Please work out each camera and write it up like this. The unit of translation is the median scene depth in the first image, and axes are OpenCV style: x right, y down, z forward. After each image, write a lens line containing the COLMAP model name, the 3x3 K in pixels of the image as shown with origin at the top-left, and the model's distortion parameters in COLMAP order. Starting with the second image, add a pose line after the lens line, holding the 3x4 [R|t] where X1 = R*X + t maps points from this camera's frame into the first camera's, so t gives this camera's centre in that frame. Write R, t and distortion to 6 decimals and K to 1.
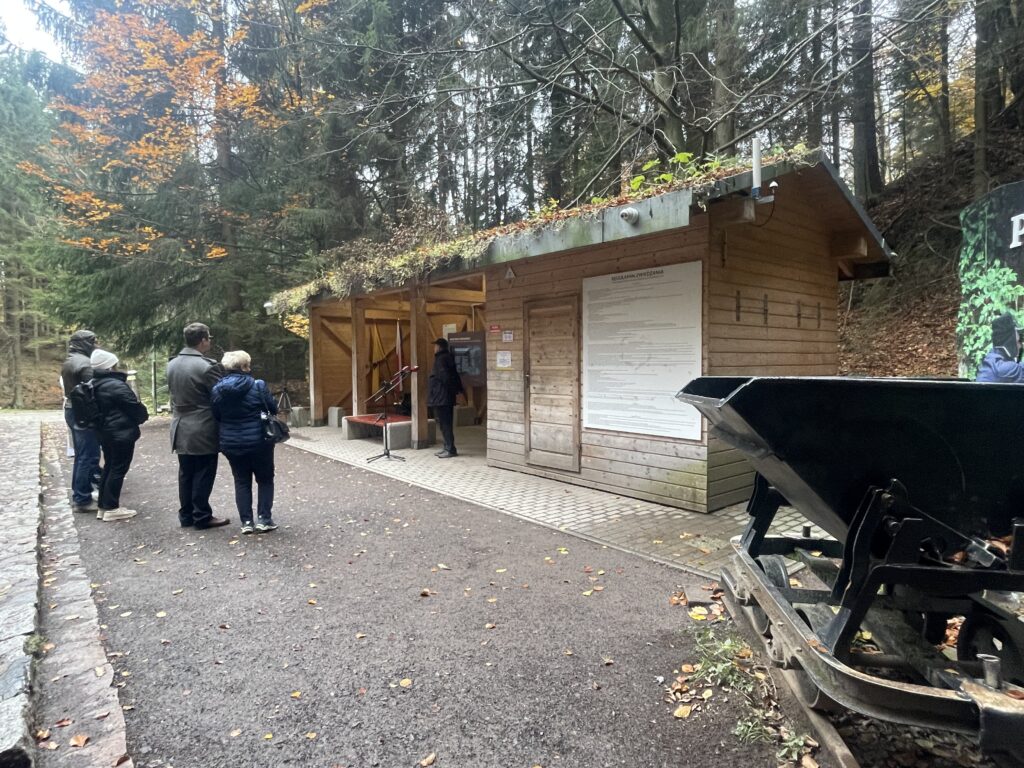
lens RADIAL K [[571.2, 0, 516.2], [0, 571.2, 381.8], [0, 0, 1]] dist [-0.013806, -0.001394]
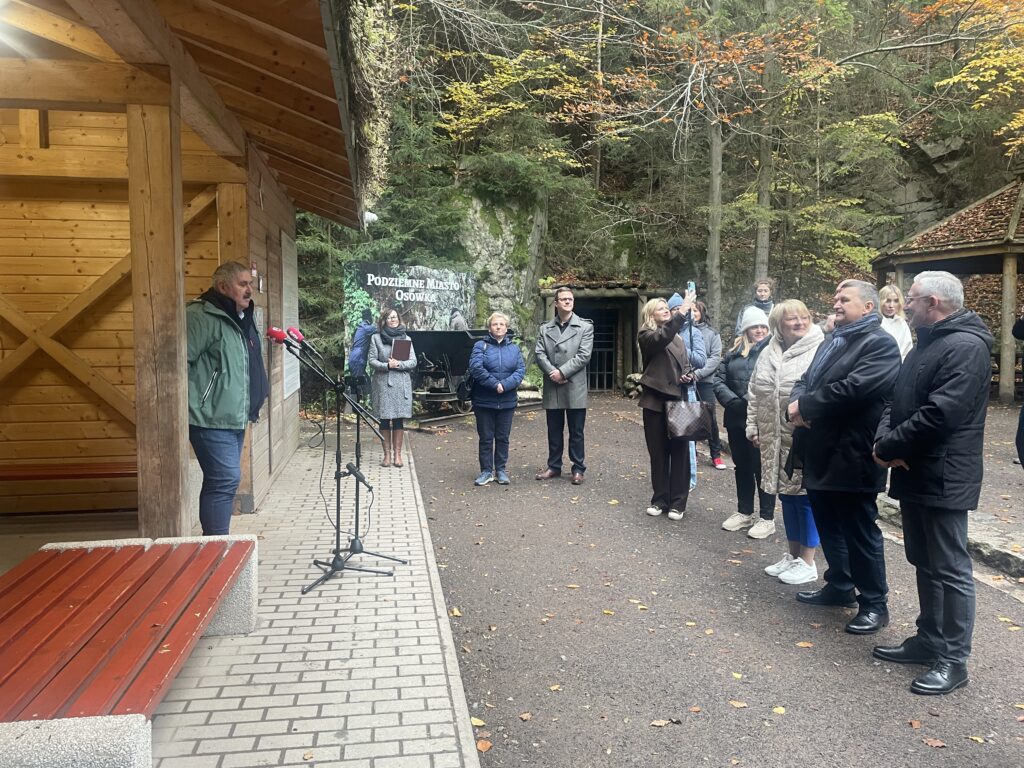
lens RADIAL K [[769.8, 0, 515.5], [0, 769.8, 378.4], [0, 0, 1]] dist [0.082193, -0.100655]
pose [[-0.860733, -0.035902, 0.507789, -0.434422], [0.016729, 0.994976, 0.098703, -0.035795], [-0.508781, 0.093452, -0.855809, 0.999895]]
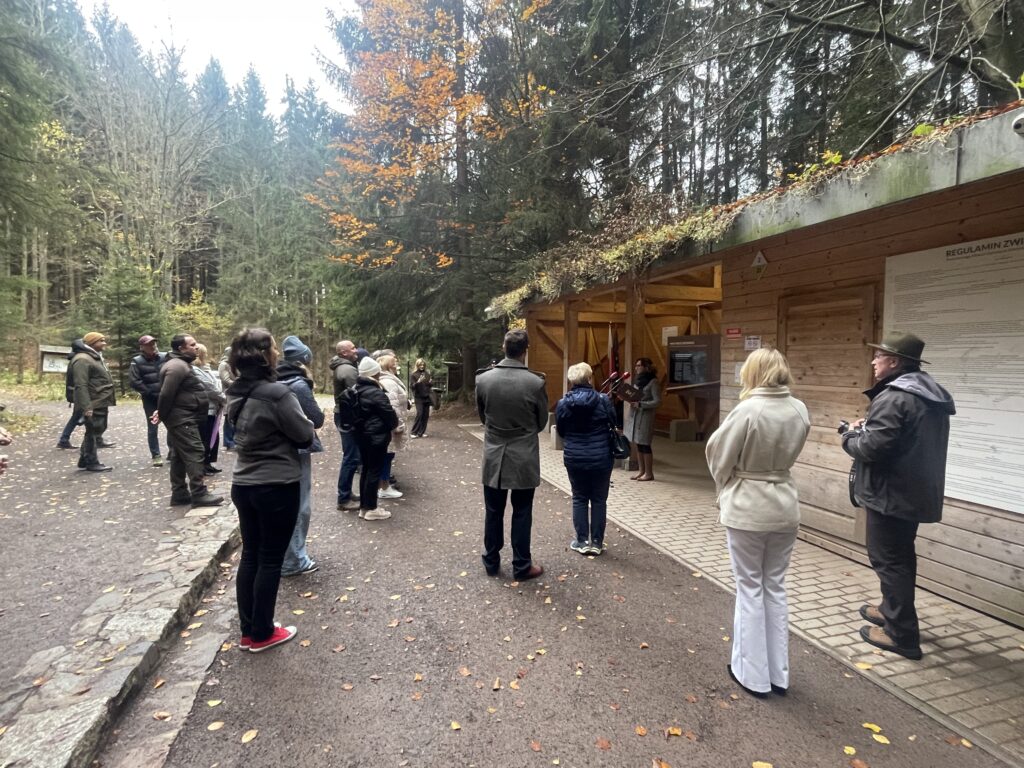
lens RADIAL K [[539.0, 0, 516.8], [0, 539.0, 386.5], [0, 0, 1]] dist [0.002389, -0.001210]
pose [[0.925945, 0.032789, -0.376231, -0.020261], [-0.029028, 0.999456, 0.015663, -0.014778], [0.376540, -0.003582, 0.926393, 0.134864]]
